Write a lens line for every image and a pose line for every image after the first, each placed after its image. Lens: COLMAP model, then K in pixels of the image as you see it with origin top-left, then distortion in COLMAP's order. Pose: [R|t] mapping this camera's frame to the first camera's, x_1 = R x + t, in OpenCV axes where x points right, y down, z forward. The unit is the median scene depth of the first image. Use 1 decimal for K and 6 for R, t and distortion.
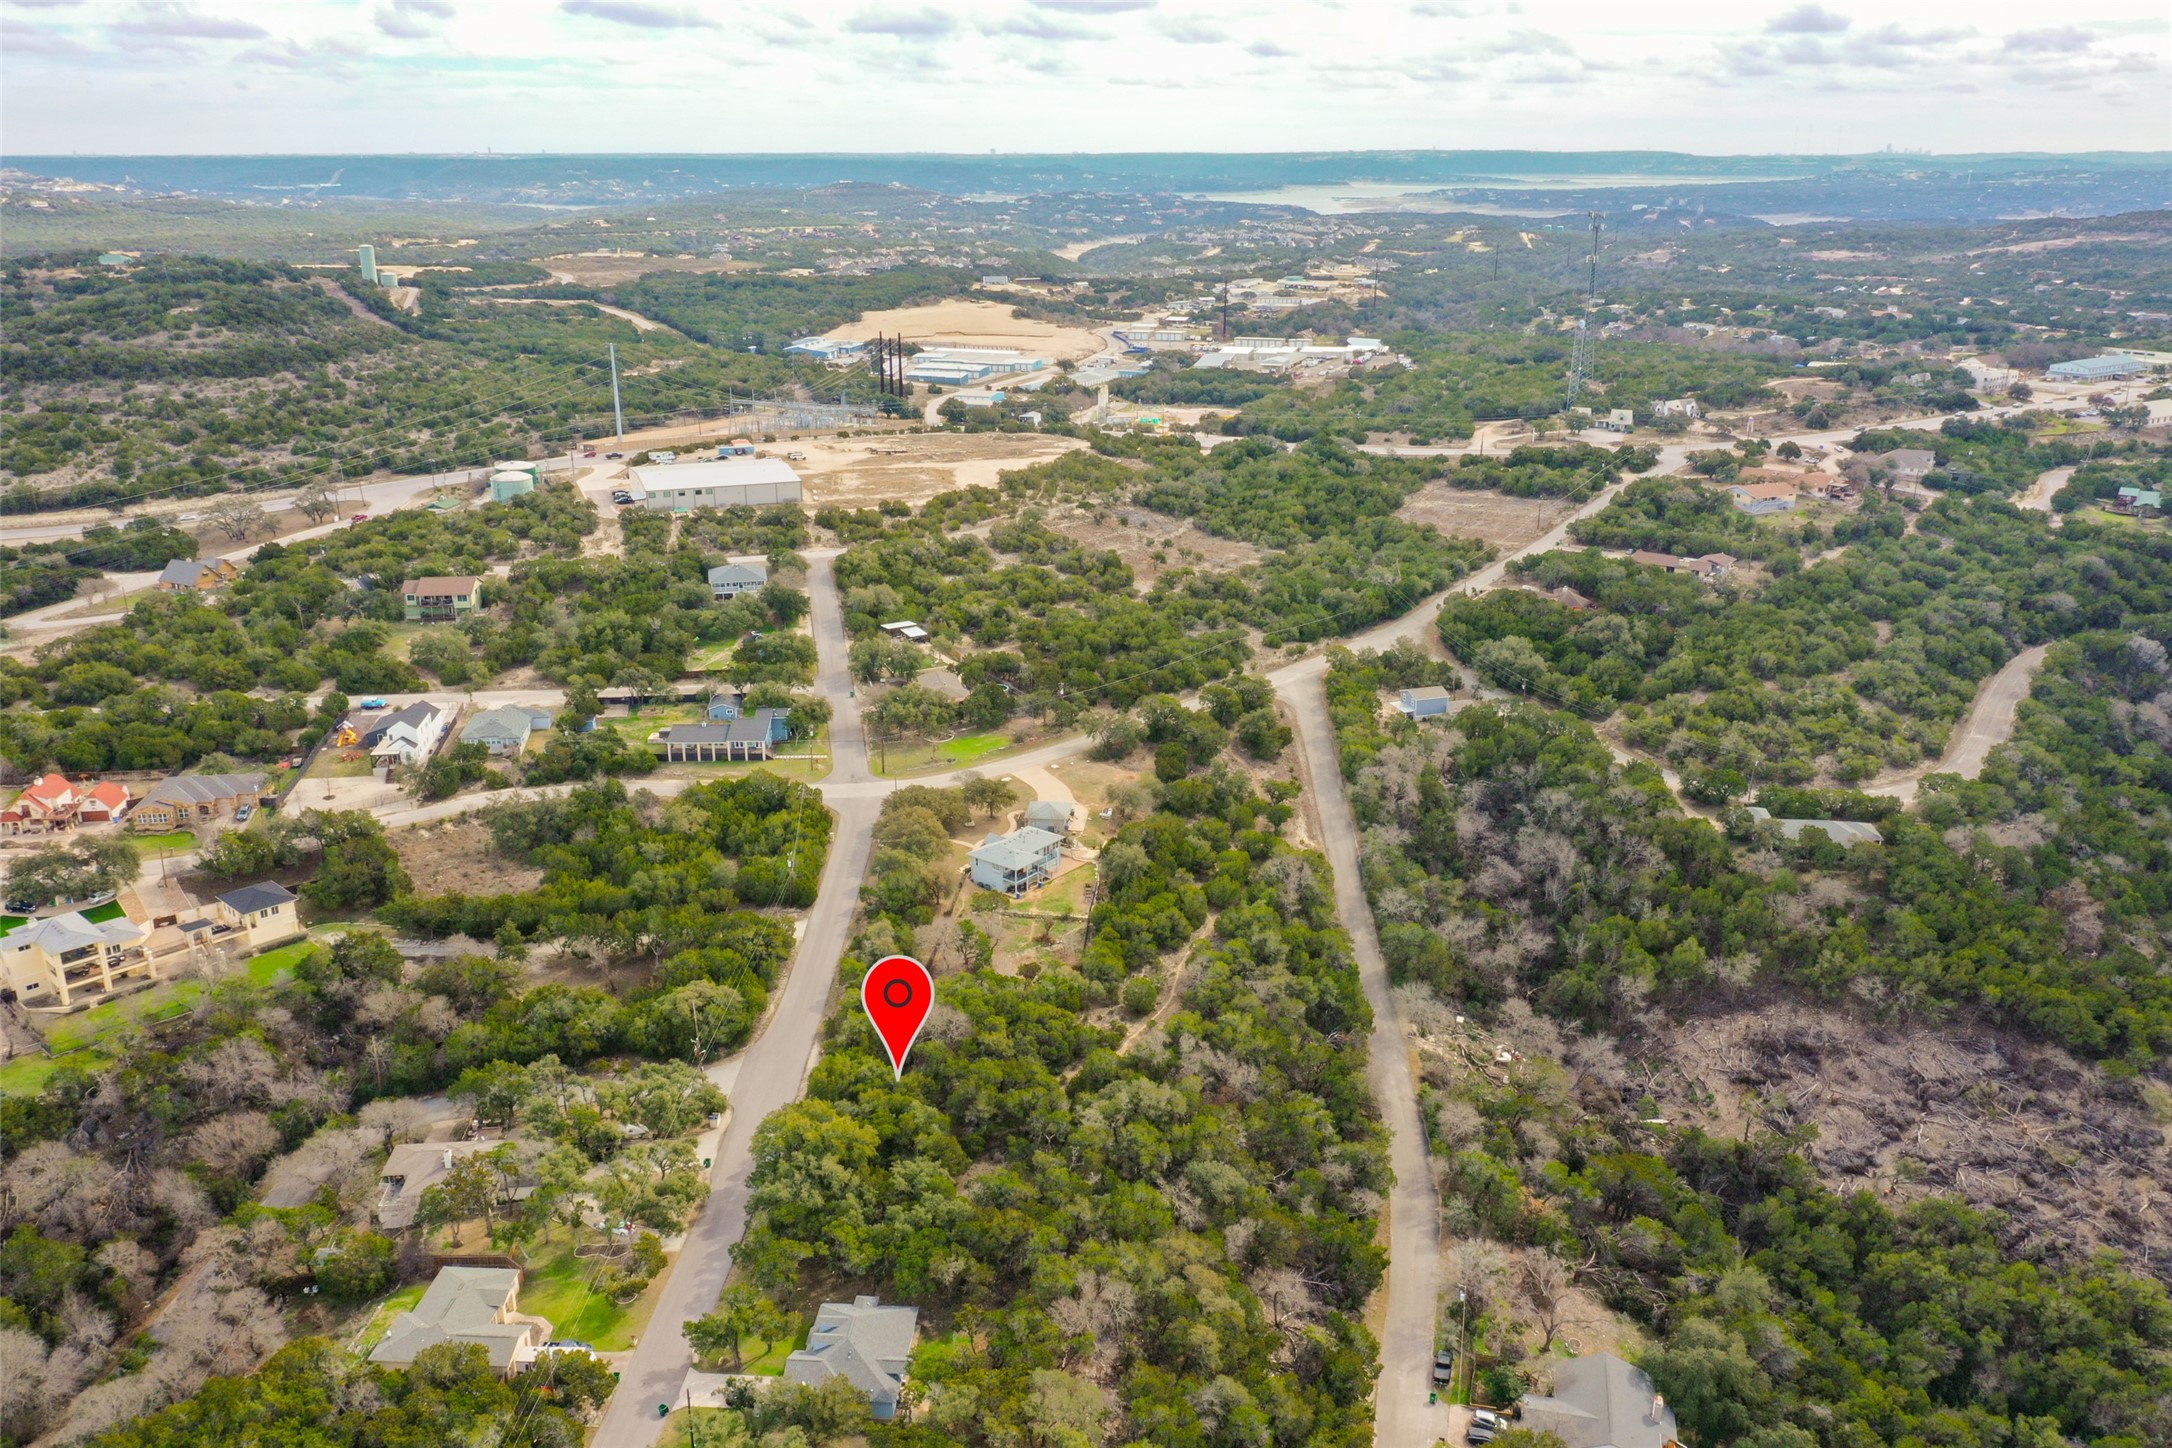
lens RADIAL K [[1738.8, 0, 1086.0], [0, 1738.8, 724.0], [0, 0, 1]] dist [-0.005907, -0.000343]
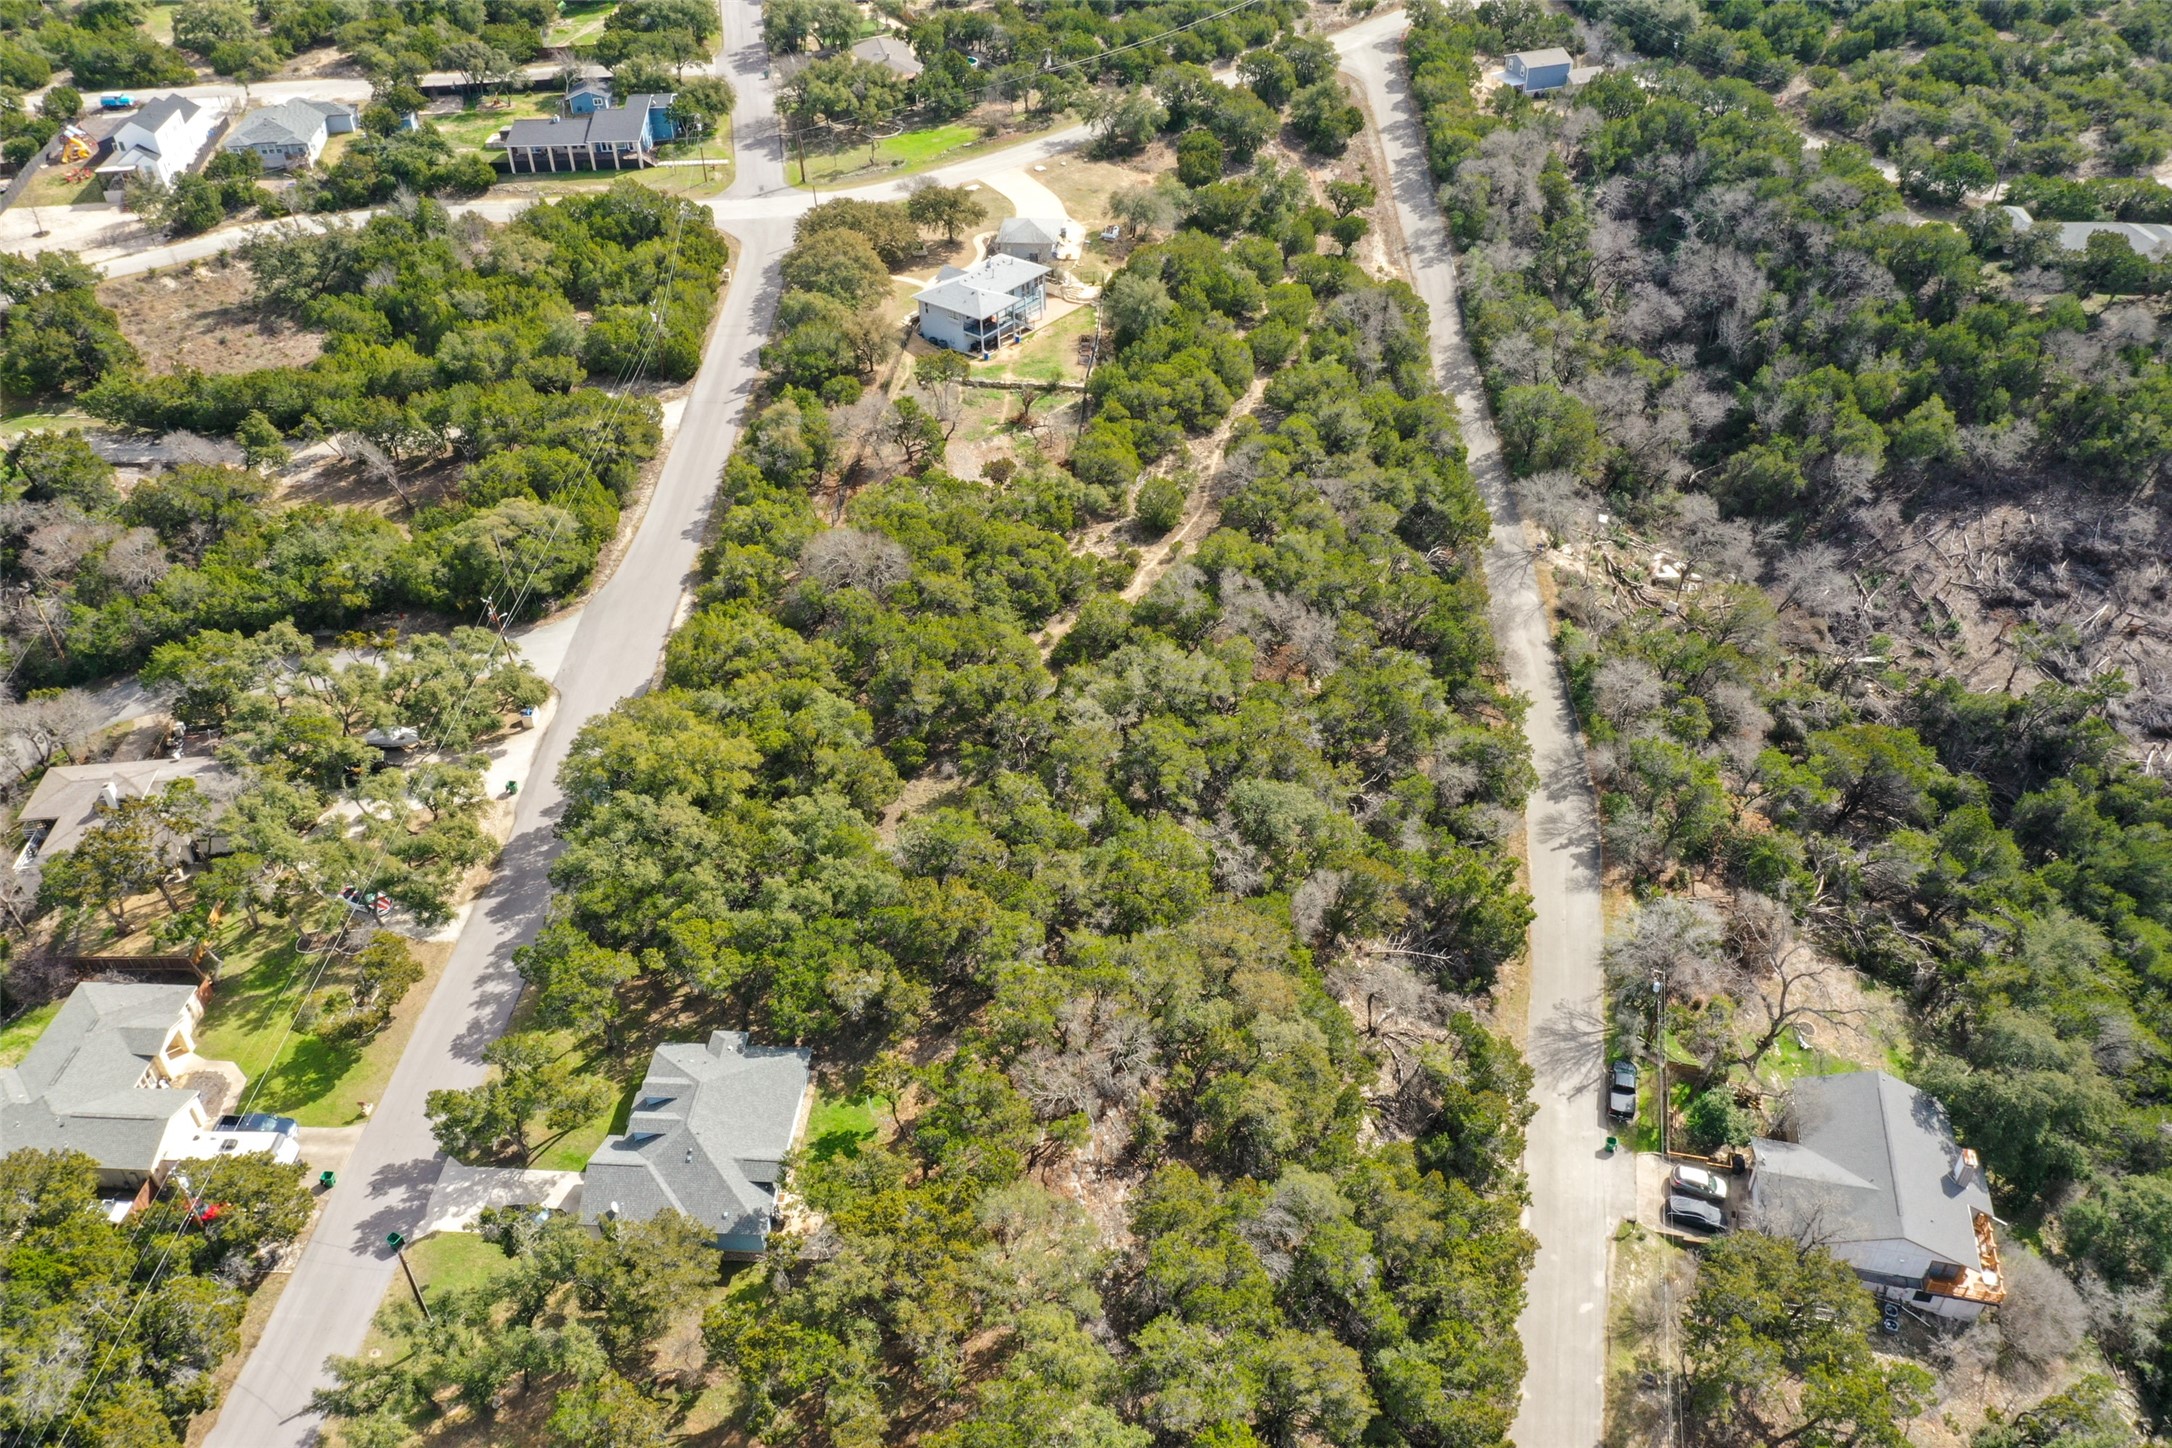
lens RADIAL K [[1707.4, 0, 1080.6], [0, 1707.4, 744.4], [0, 0, 1]] dist [-0.005097, 0.002443]
pose [[0.999722, -0.016603, -0.016754, 0.009025], [0.021218, 0.943281, 0.331318, 0.019575], [0.010303, -0.331581, 0.943370, 0.309072]]
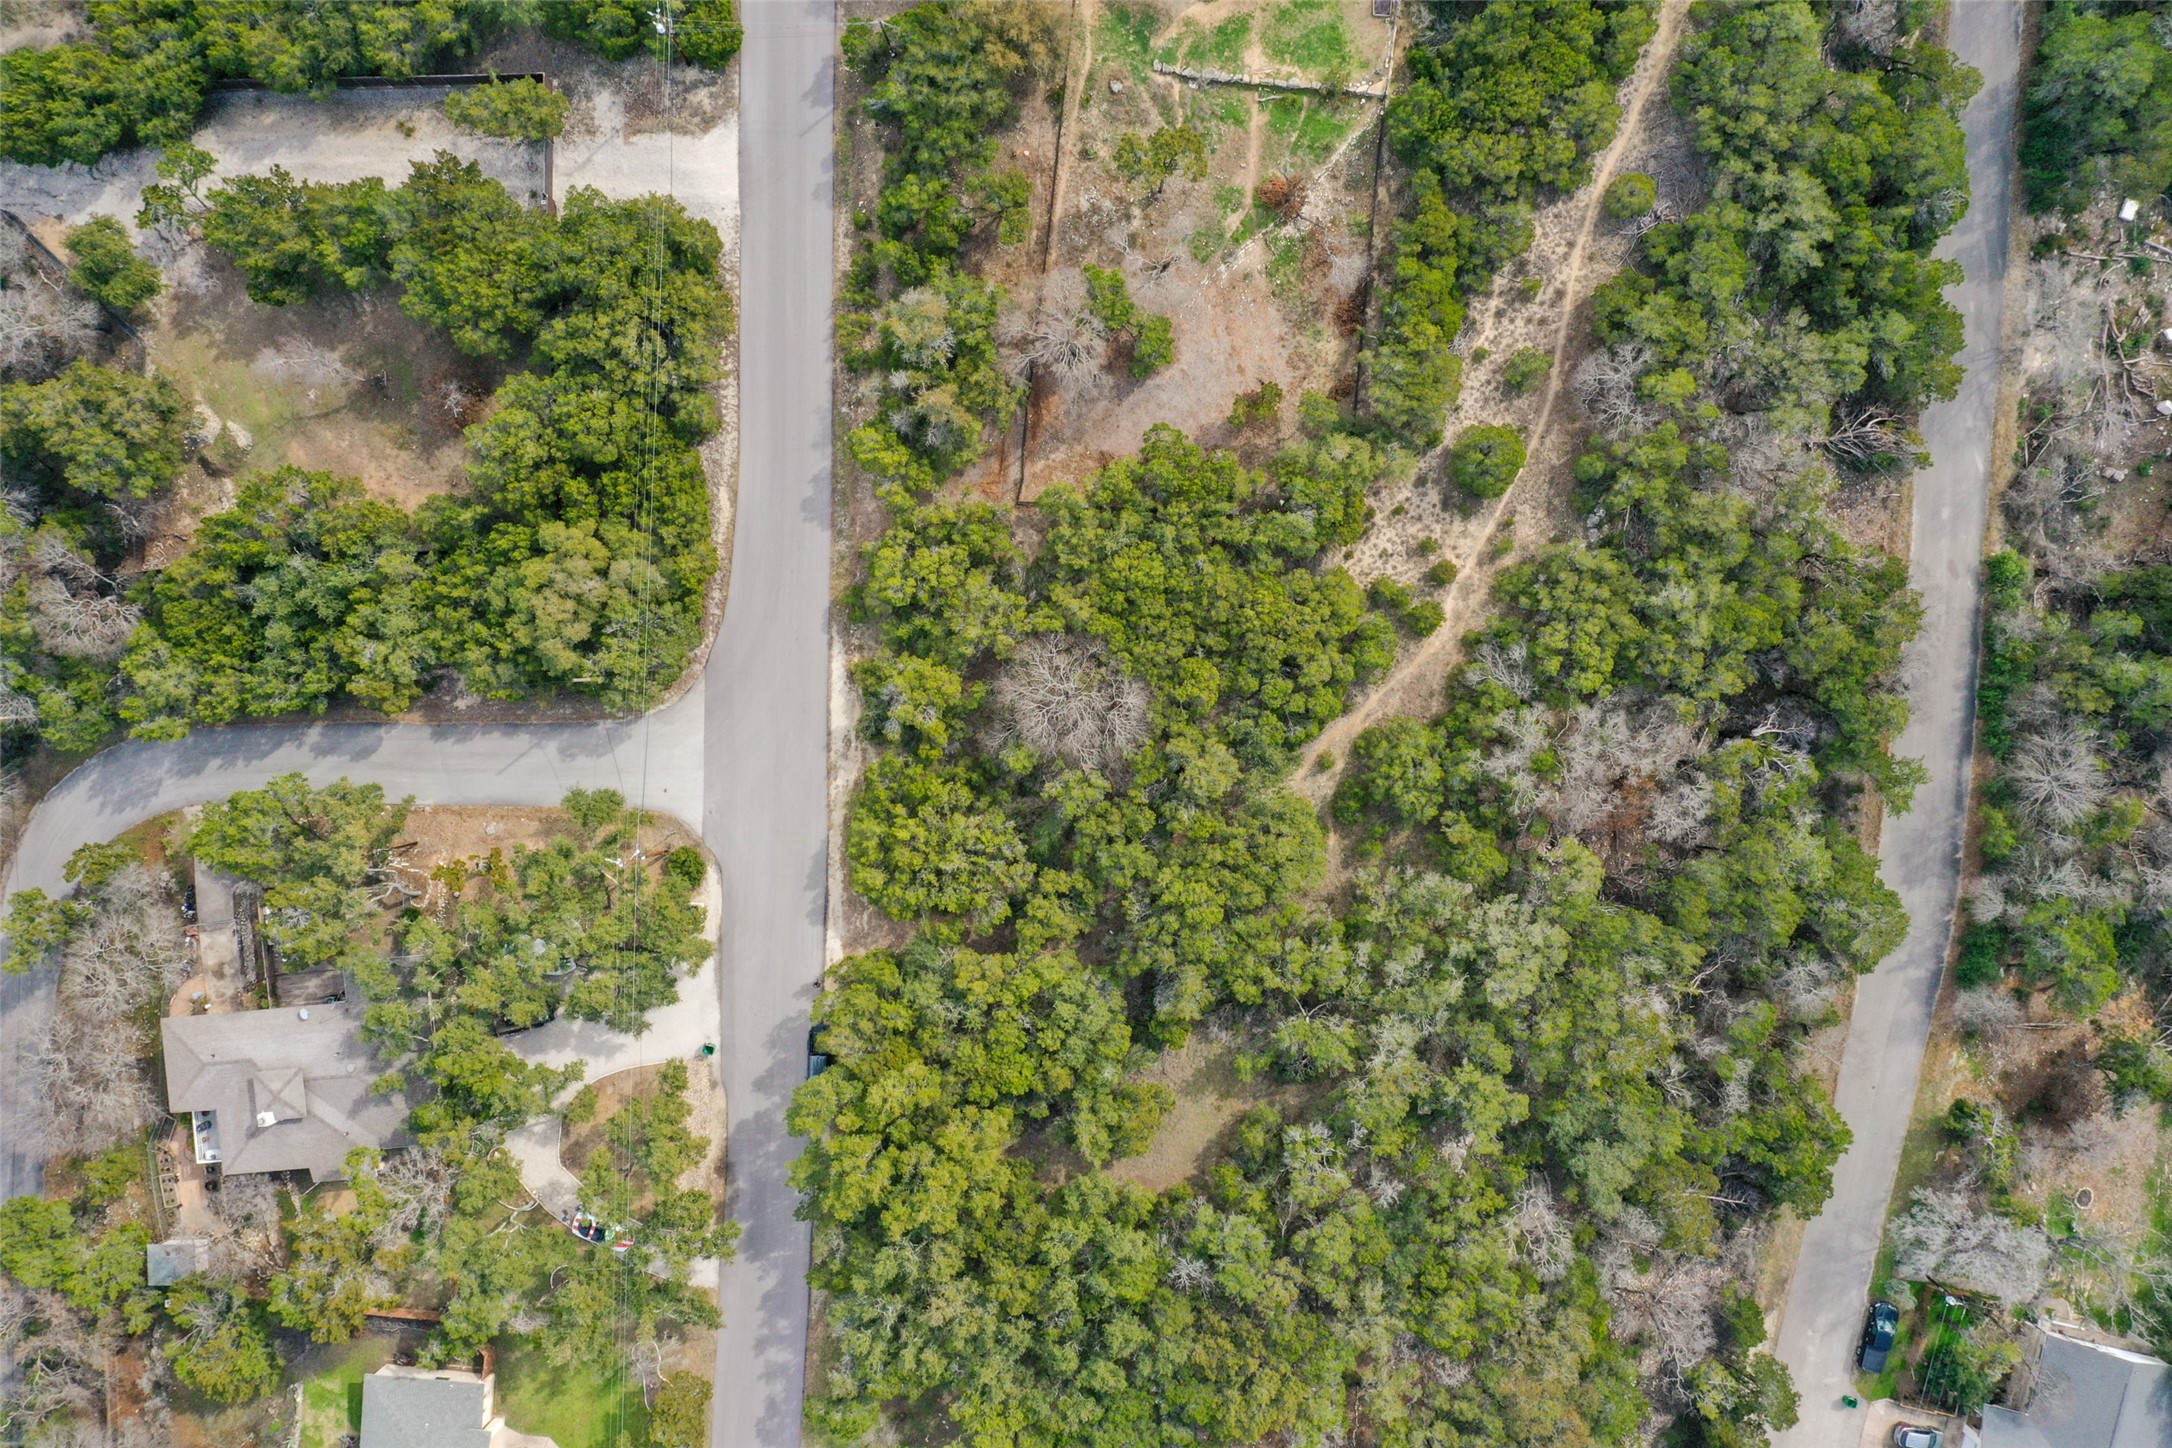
lens RADIAL K [[1707.4, 0, 1080.6], [0, 1707.4, 744.4], [0, 0, 1]] dist [-0.005097, 0.002443]
pose [[0.998729, 0.003631, -0.050271, -0.051696], [0.047053, 0.290350, 0.955763, -0.248580], [0.018066, -0.956914, 0.289810, 0.737801]]
